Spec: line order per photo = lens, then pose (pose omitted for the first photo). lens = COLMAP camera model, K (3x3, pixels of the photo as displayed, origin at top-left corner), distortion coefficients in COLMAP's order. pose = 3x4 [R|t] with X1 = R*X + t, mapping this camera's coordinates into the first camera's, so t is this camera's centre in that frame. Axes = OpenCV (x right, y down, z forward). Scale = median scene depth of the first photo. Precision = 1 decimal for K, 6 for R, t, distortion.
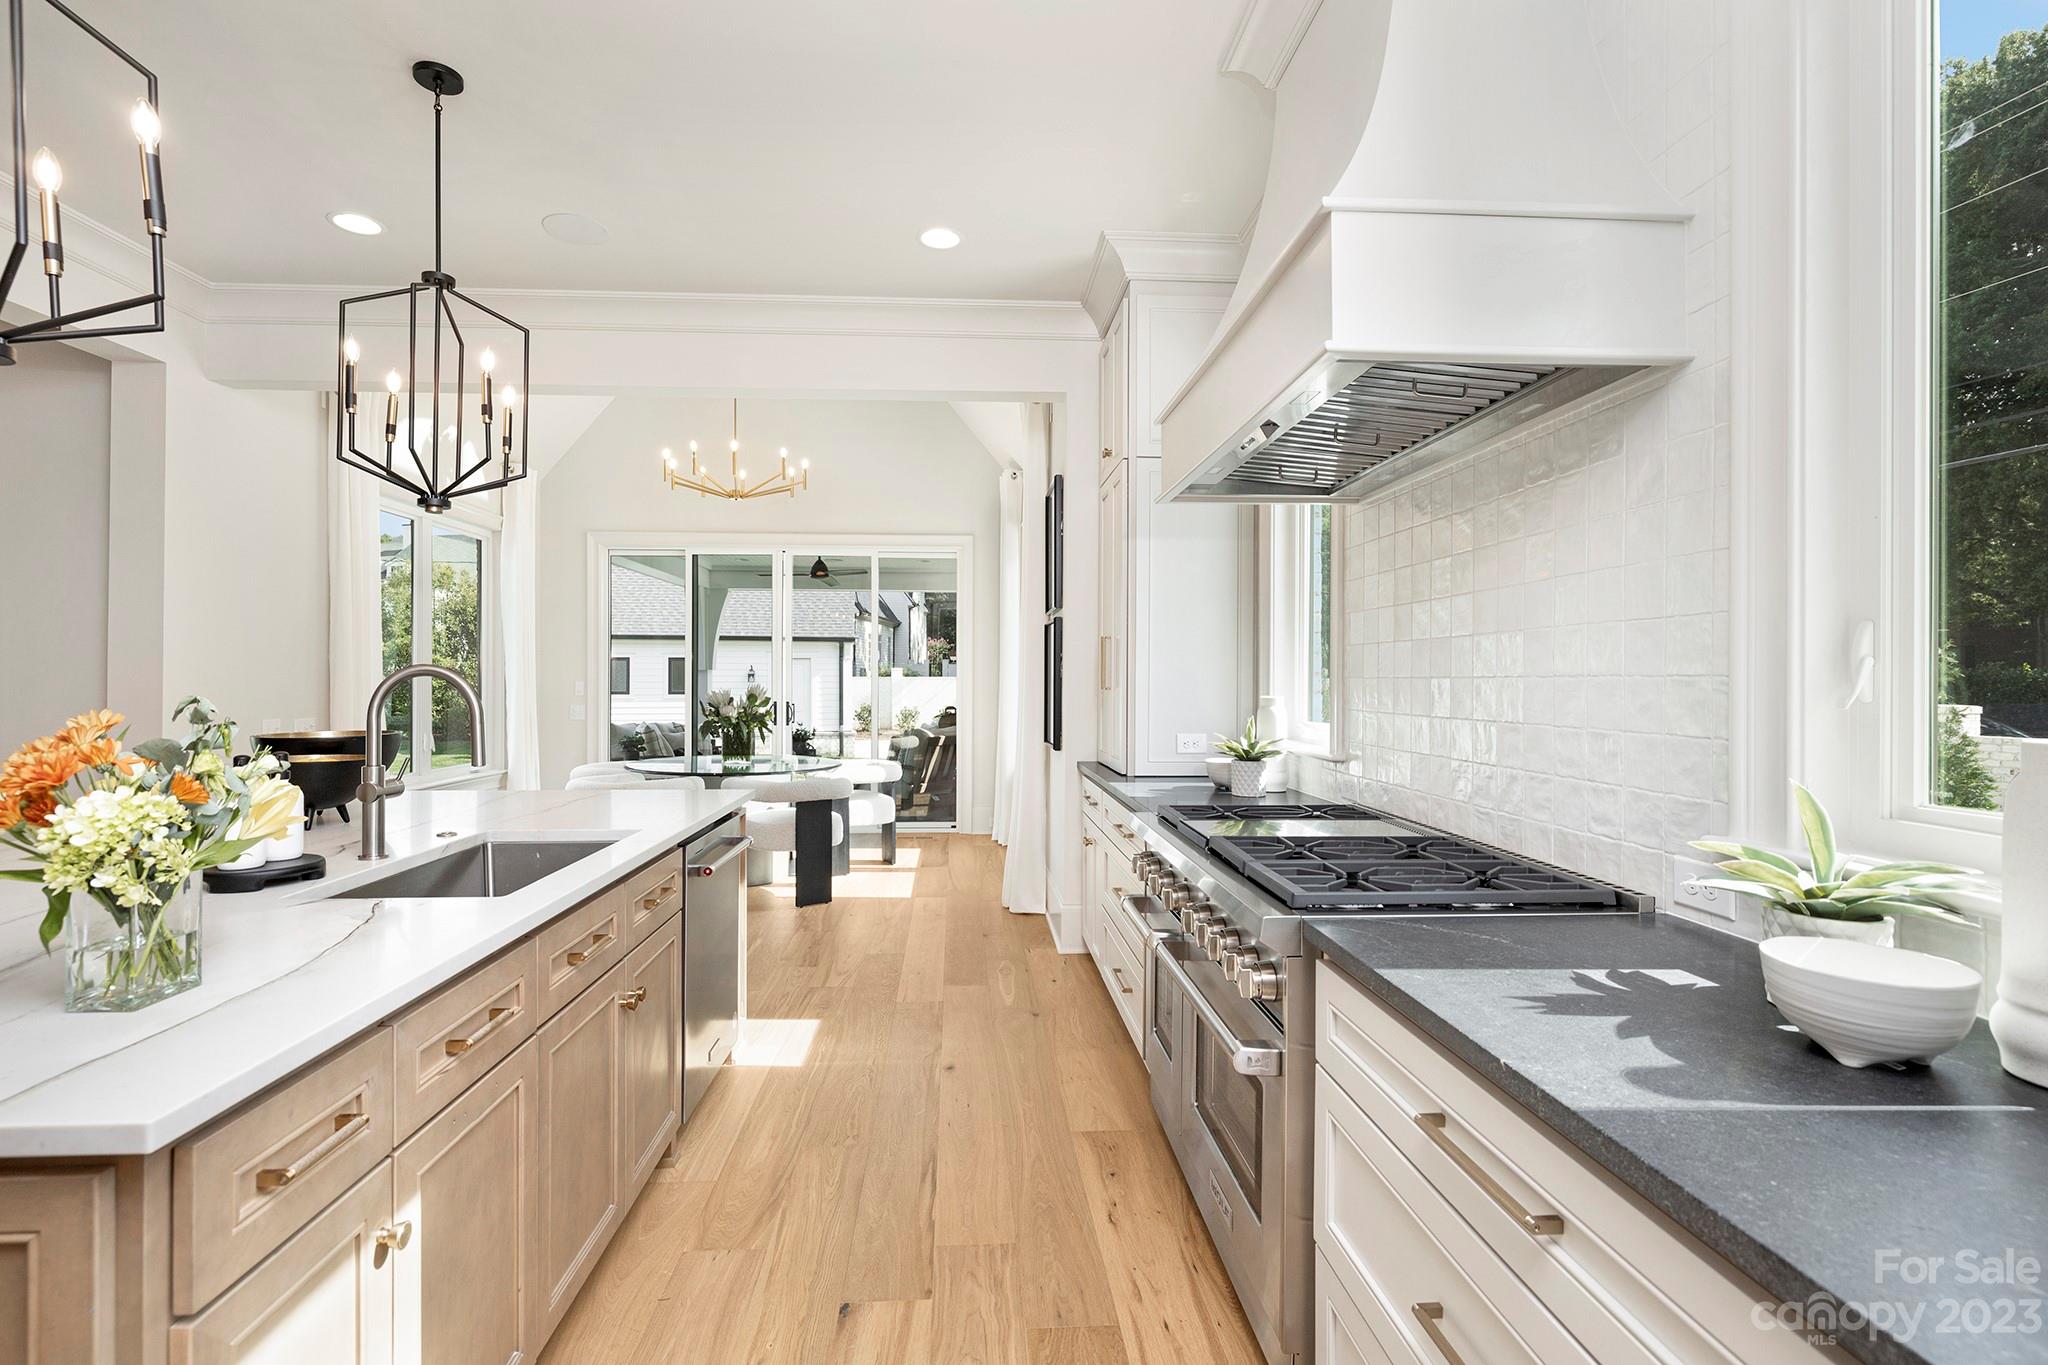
lens RADIAL K [[999.0, 0, 1038.6], [0, 999.0, 674.4], [0, 0, 1]] dist [0.005270, 0.001590]
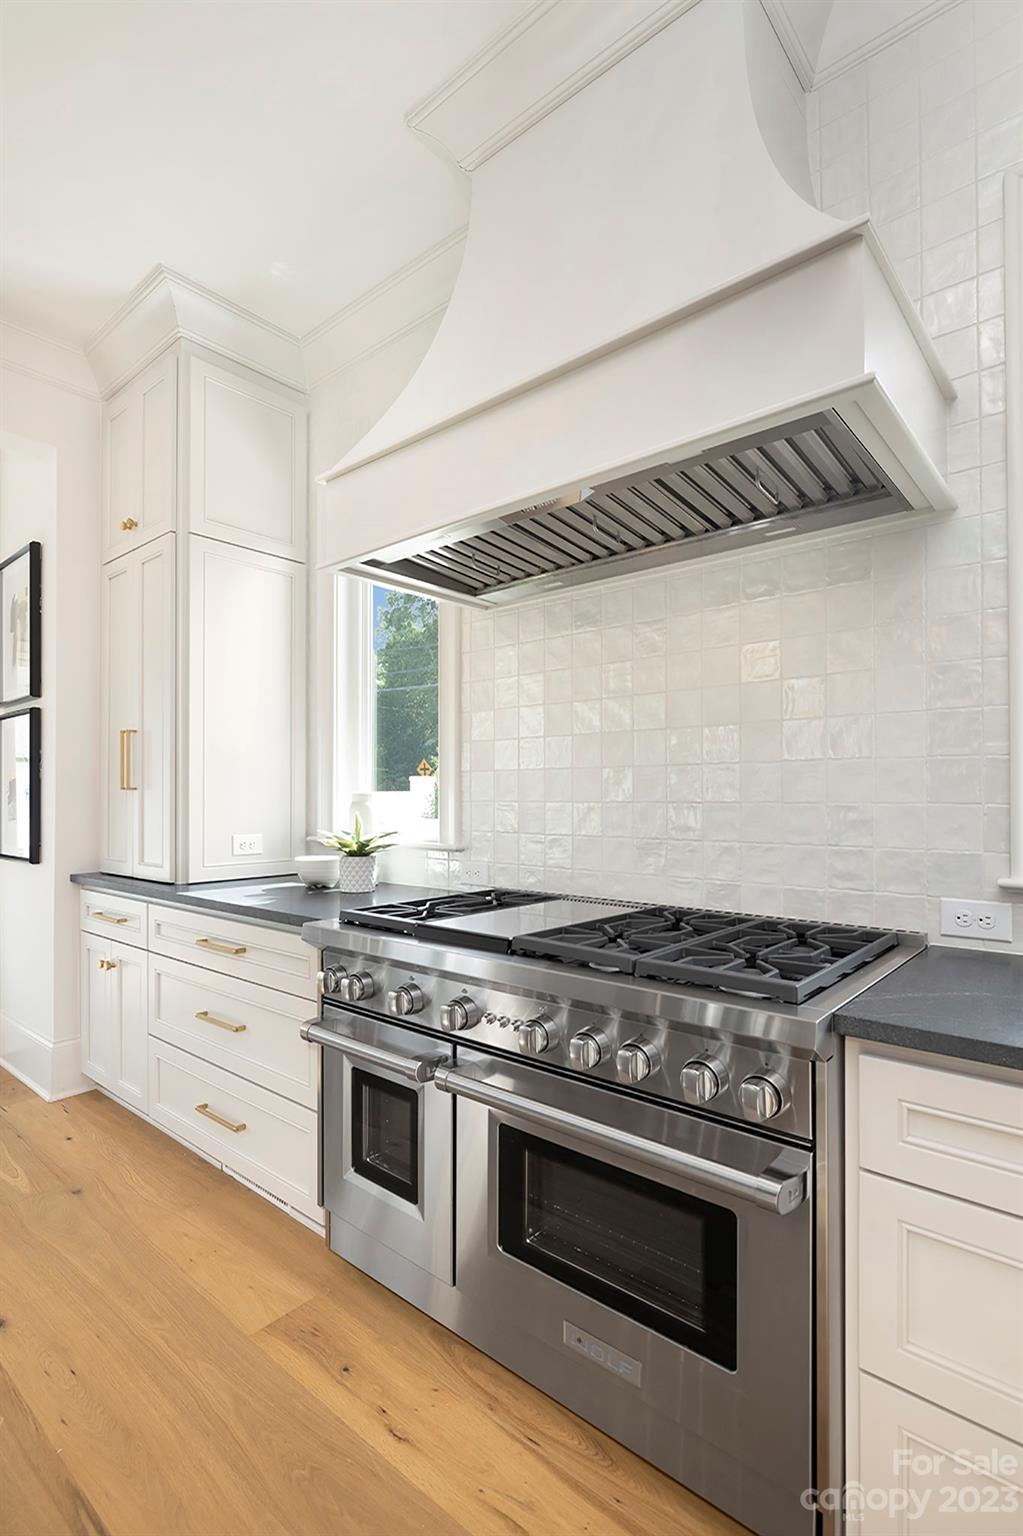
lens RADIAL K [[720.2, 0, 496.2], [0, 720.2, 779.7], [0, 0, 1]] dist [-0.021537, -0.000392]
pose [[0.694044, 0.005337, 0.719913, -0.301441], [0.008271, 0.999847, -0.015386, 0.030817], [-0.719885, 0.016633, 0.693894, 0.581459]]
